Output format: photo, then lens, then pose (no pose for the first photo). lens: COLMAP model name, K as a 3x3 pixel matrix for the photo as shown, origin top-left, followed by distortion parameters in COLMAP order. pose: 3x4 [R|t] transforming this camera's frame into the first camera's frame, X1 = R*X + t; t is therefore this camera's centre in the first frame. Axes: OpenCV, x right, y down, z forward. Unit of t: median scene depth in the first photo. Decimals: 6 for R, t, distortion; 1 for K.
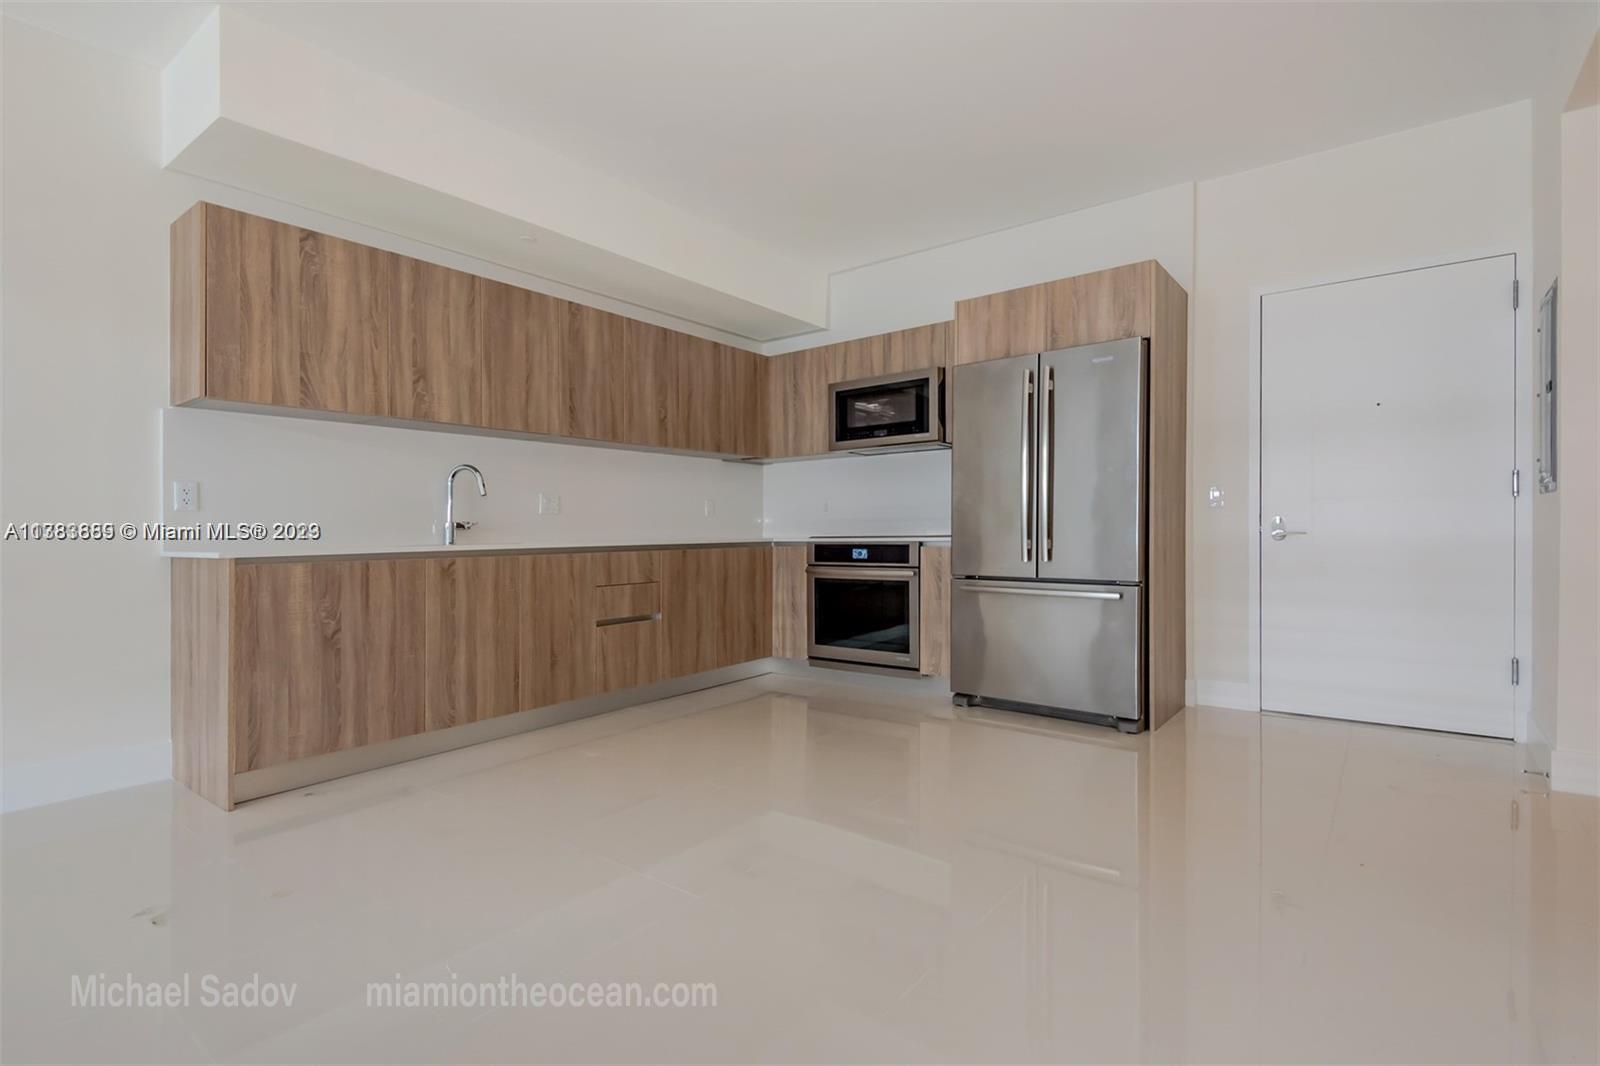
lens RADIAL K [[721.9, 0, 761.6], [0, 721.9, 521.6], [0, 0, 1]] dist [0.020857, -0.000253]
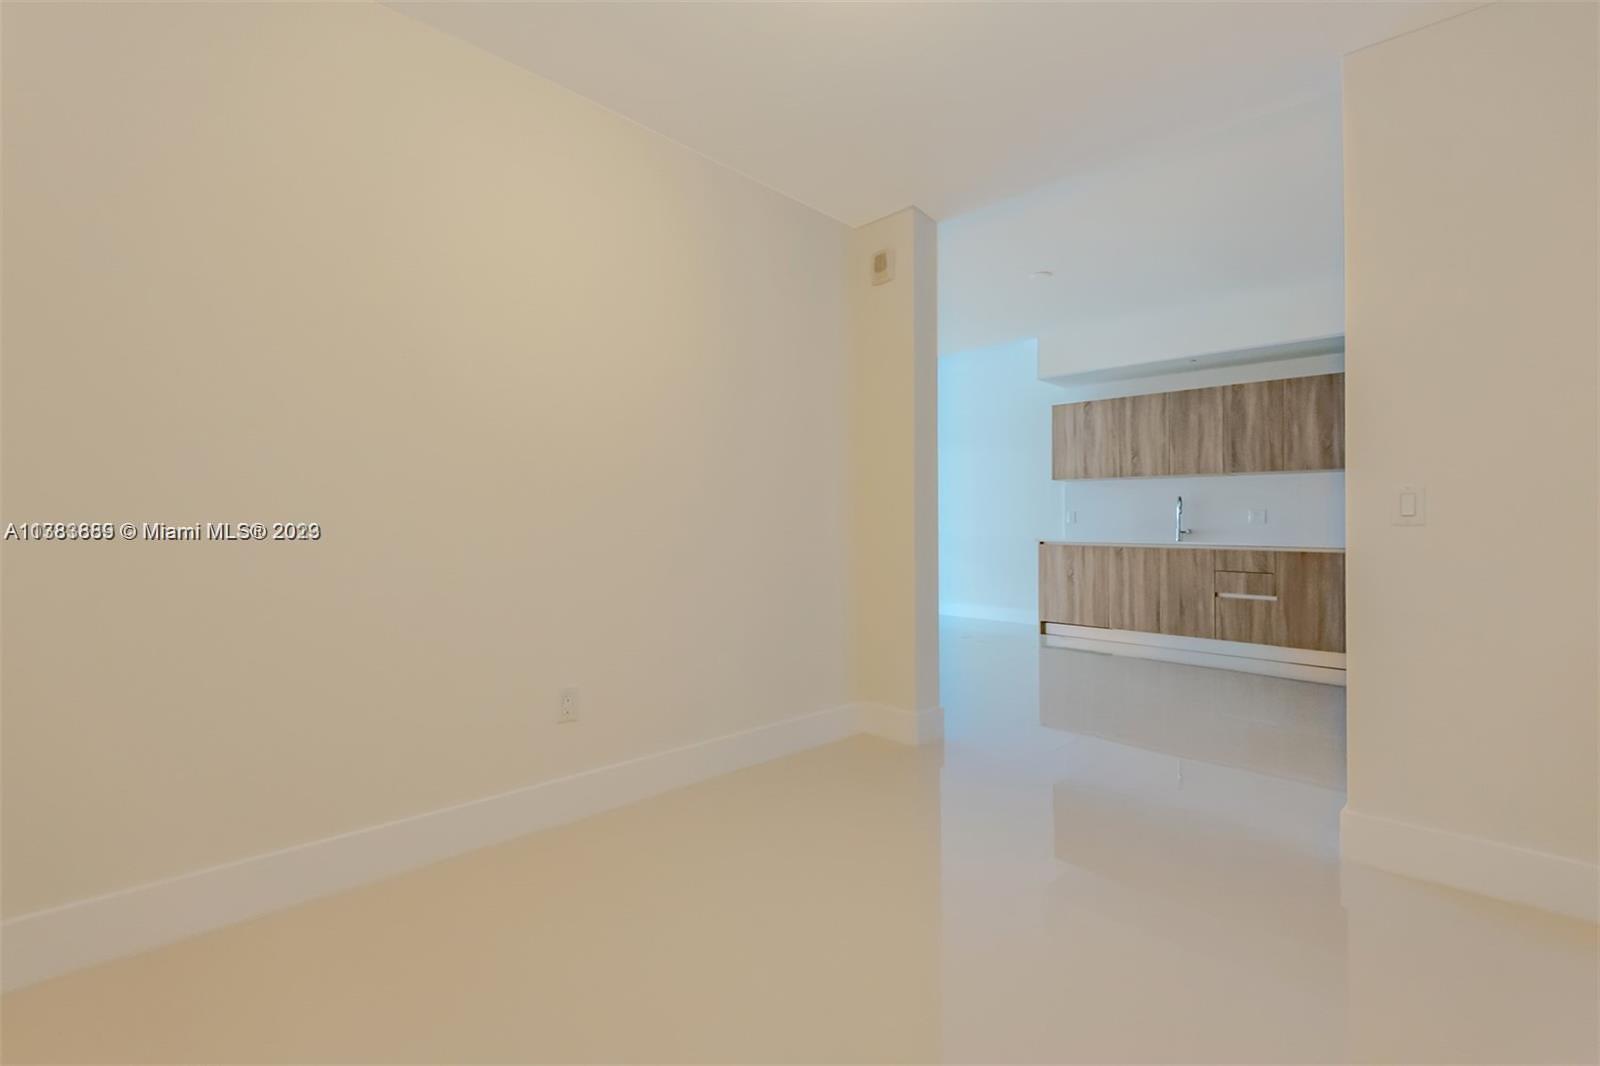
lens RADIAL K [[721.9, 0, 761.6], [0, 721.9, 521.6], [0, 0, 1]] dist [0.020857, -0.000253]
pose [[-0.106946, 0.003859, -0.994257, 1.339466], [0.000541, 0.999993, 0.003823, -0.022229], [0.994265, -0.000129, -0.106948, 0.170604]]
